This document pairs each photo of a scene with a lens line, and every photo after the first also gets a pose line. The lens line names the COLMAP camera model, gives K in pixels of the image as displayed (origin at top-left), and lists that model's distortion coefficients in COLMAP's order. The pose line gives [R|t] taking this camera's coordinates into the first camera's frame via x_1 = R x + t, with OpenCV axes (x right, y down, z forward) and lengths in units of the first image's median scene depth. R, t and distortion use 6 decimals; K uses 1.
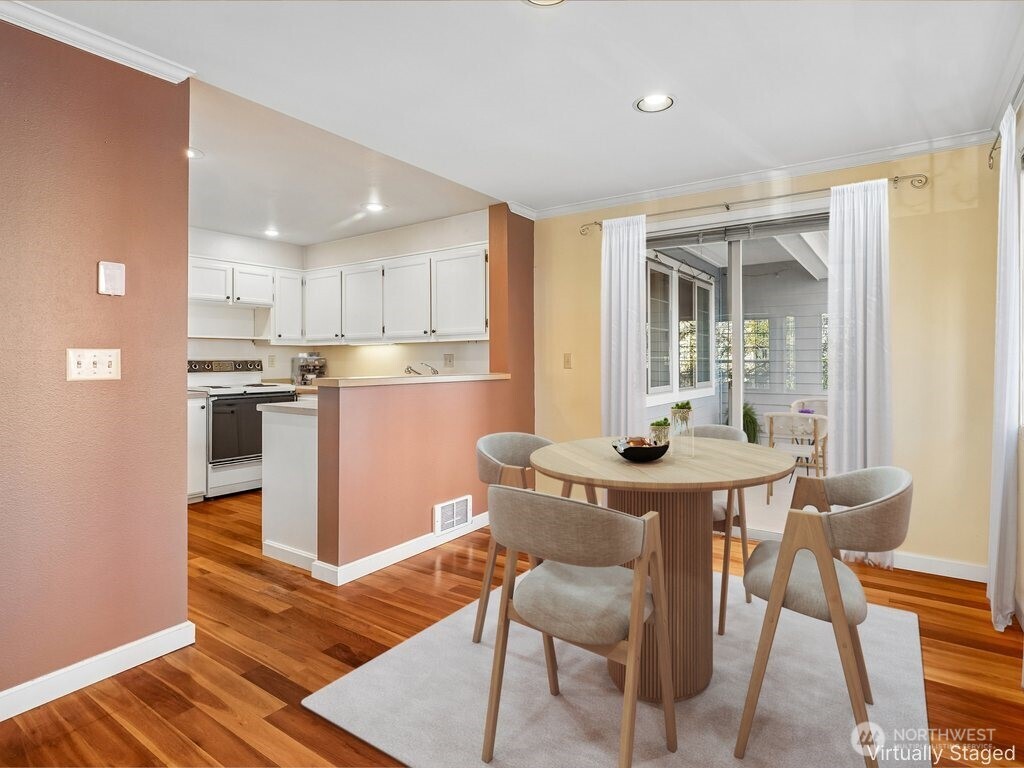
lens RADIAL K [[544.1, 0, 516.0], [0, 544.1, 353.7], [0, 0, 1]] dist [-0.013109, 0.000609]
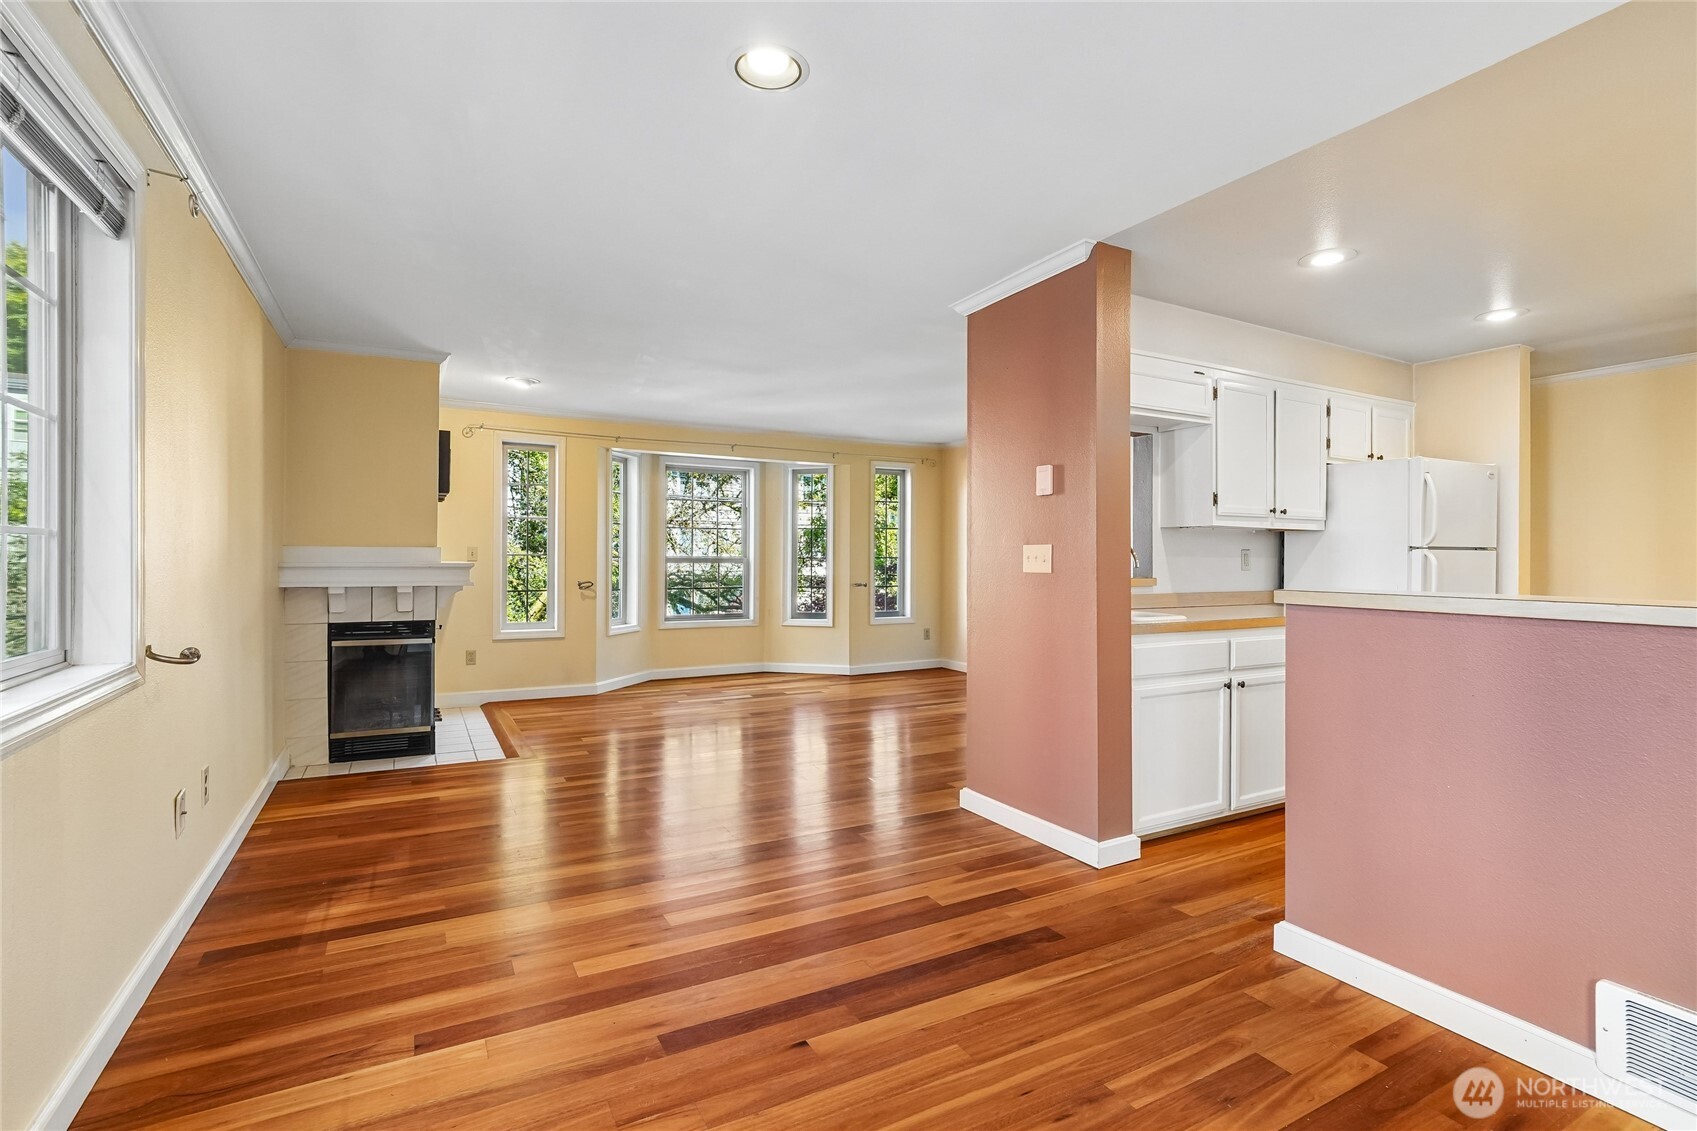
lens RADIAL K [[806.3, 0, 862.6], [0, 806.3, 554.7], [0, 0, 1]] dist [-0.010927, 0.004434]
pose [[-0.429860, -0.000879, -0.902895, 0.351266], [0.007290, 0.999964, -0.004444, 0.006516], [0.902866, -0.008493, -0.429838, 0.548270]]
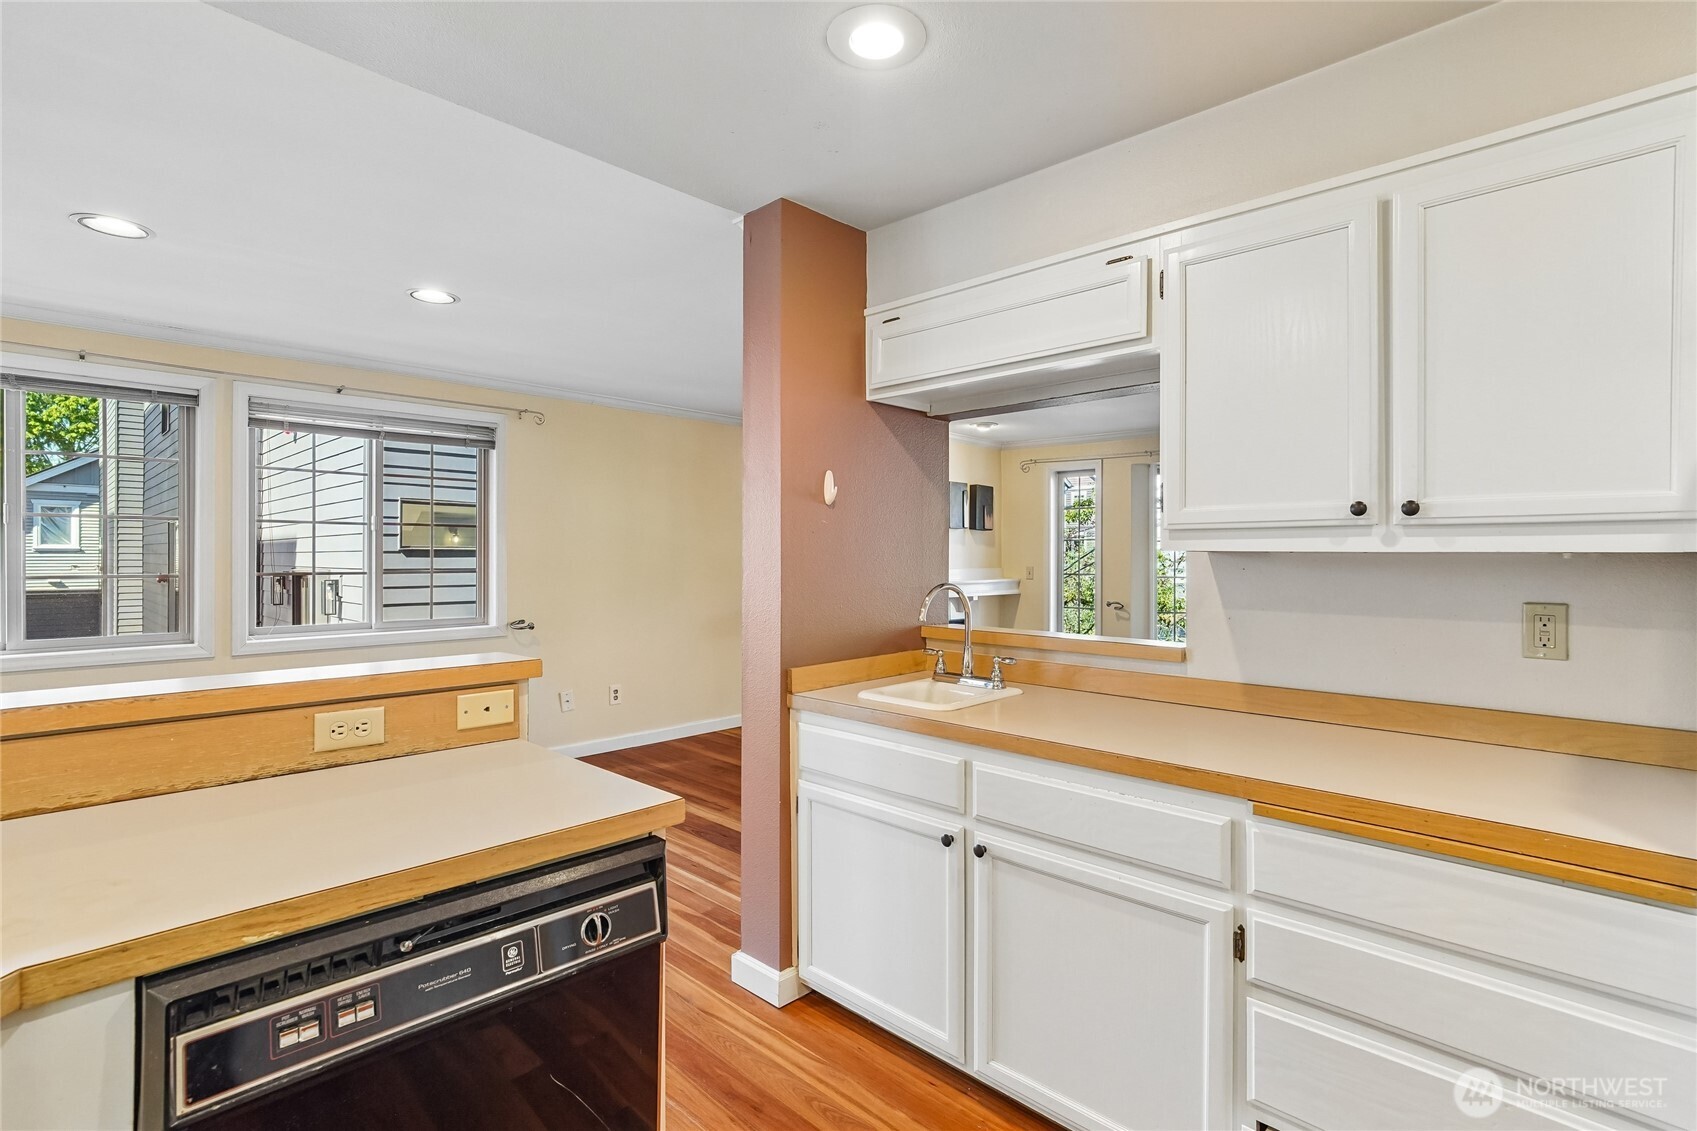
lens RADIAL K [[806.3, 0, 860.0], [0, 806.3, 557.0], [0, 0, 1]] dist [-0.010927, 0.004434]
pose [[-0.989241, 0.000534, 0.146297, -0.419135], [-0.001400, 0.999913, -0.013113, -0.014712], [-0.146292, -0.013177, -0.989154, 0.928633]]
